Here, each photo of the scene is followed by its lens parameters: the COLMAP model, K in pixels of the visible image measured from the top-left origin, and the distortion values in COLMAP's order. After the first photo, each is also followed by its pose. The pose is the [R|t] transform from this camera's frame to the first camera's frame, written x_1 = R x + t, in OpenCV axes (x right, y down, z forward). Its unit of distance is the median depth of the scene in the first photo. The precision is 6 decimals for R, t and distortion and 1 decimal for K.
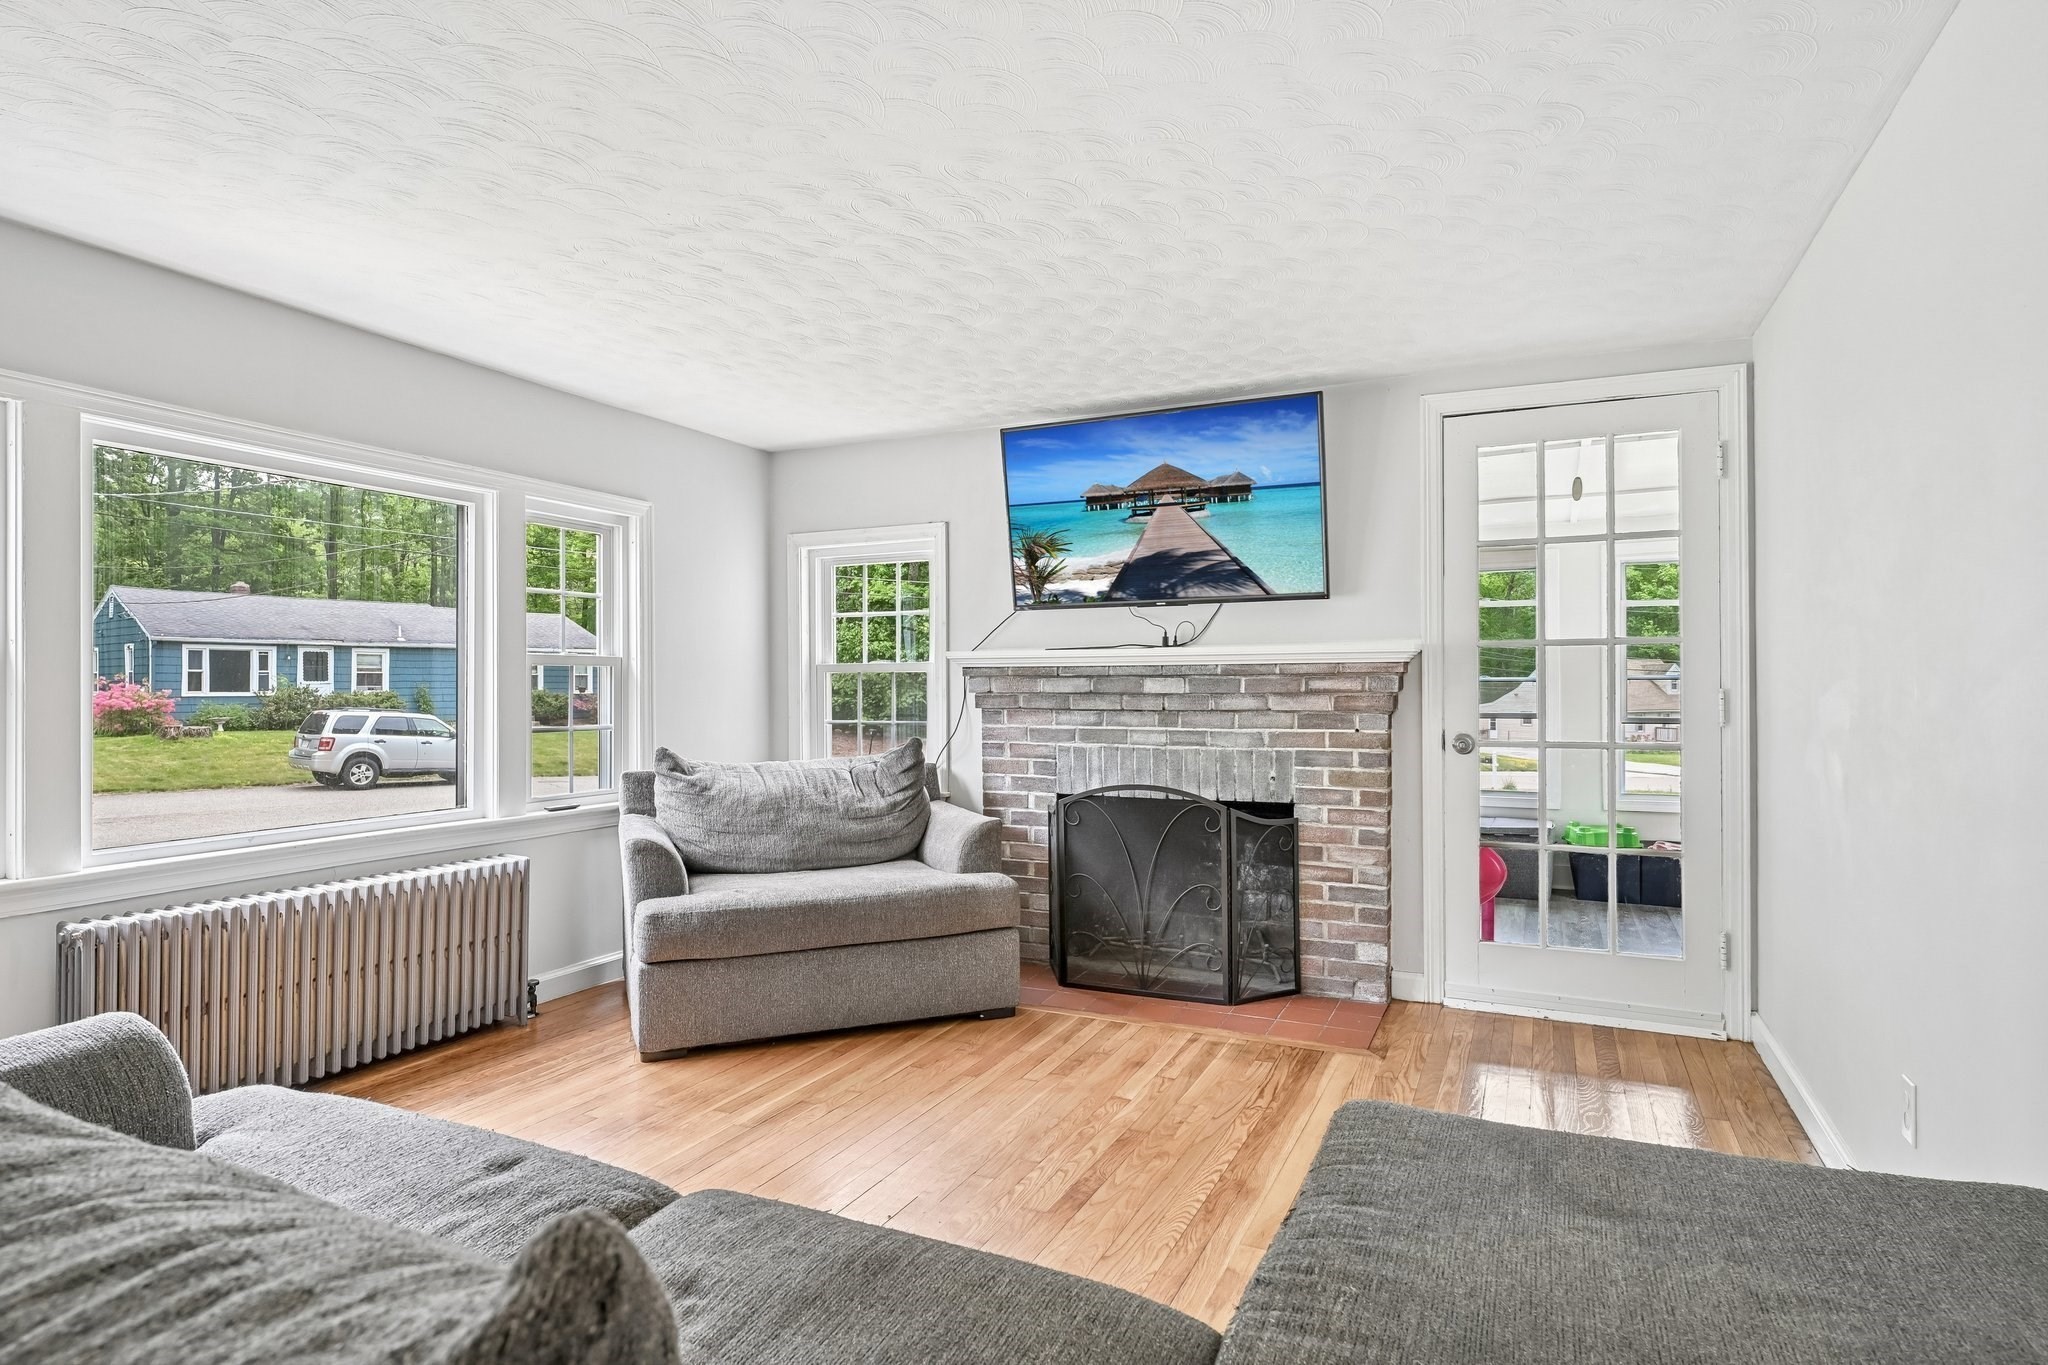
lens RADIAL K [[1108.7, 0, 1021.5], [0, 1108.7, 680.0], [0, 0, 1]] dist [0.000388, 0.000283]
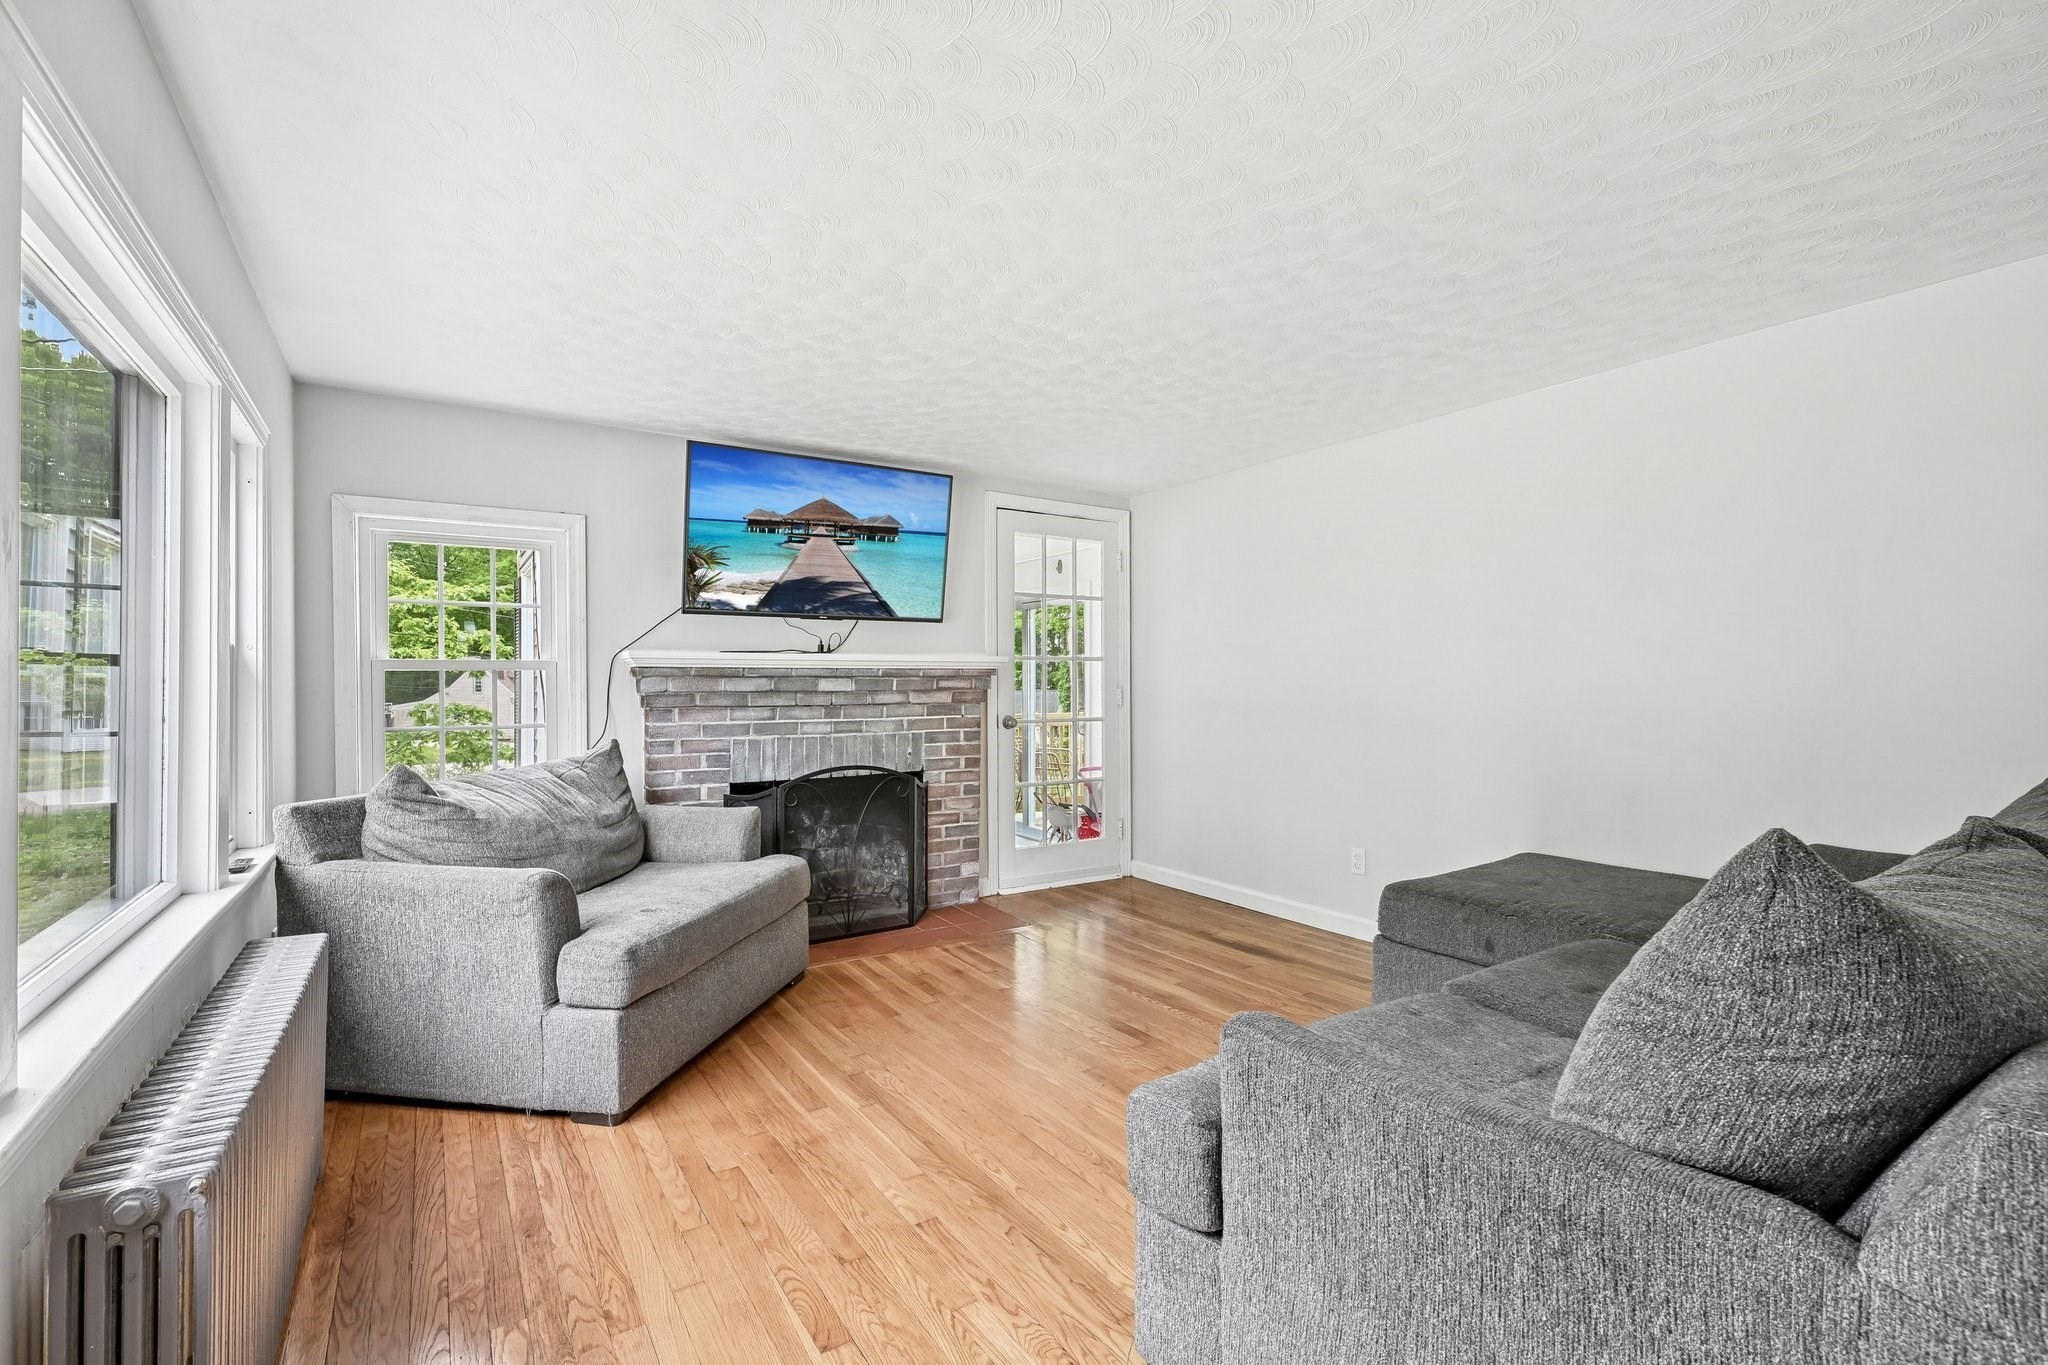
lens RADIAL K [[914.0, 0, 1022.8], [0, 914.0, 683.5], [0, 0, 1]] dist [0.000284, -0.000070]
pose [[0.523026, 0.001258, 0.852316, -0.652682], [-0.000750, 0.999999, -0.001016, 0.004659], [-0.852317, -0.000108, 0.523026, 0.307461]]
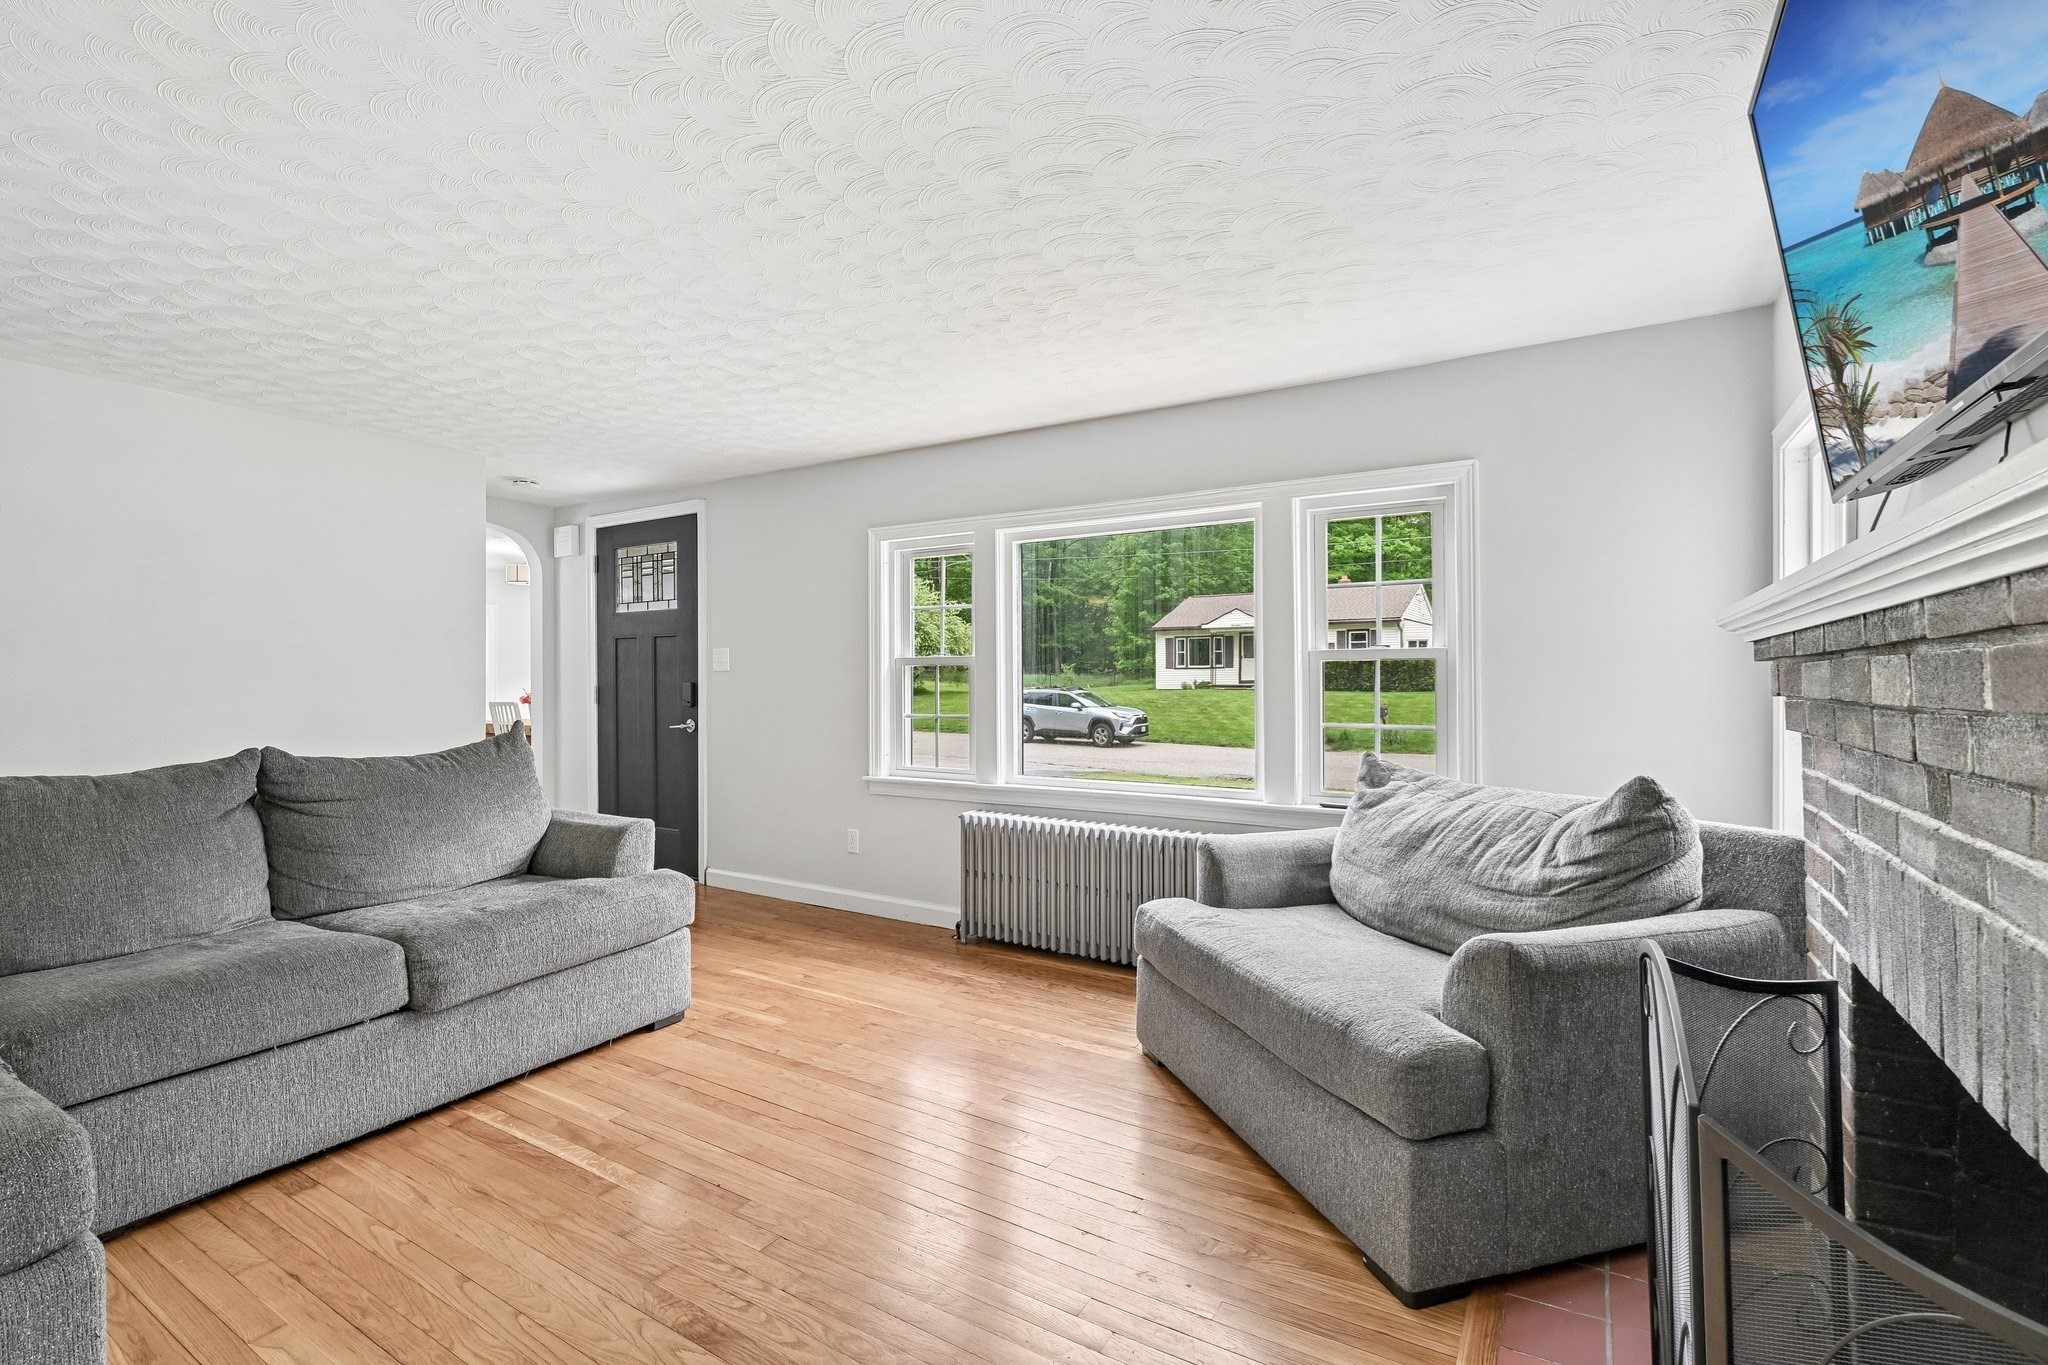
lens RADIAL K [[914.0, 0, 1022.8], [0, 914.0, 683.5], [0, 0, 1]] dist [0.000284, -0.000070]
pose [[-0.109826, 0.002696, -0.993947, 0.425081], [0.005043, 0.999985, 0.002155, 0.004222], [0.993938, -0.004776, -0.109838, 0.827729]]
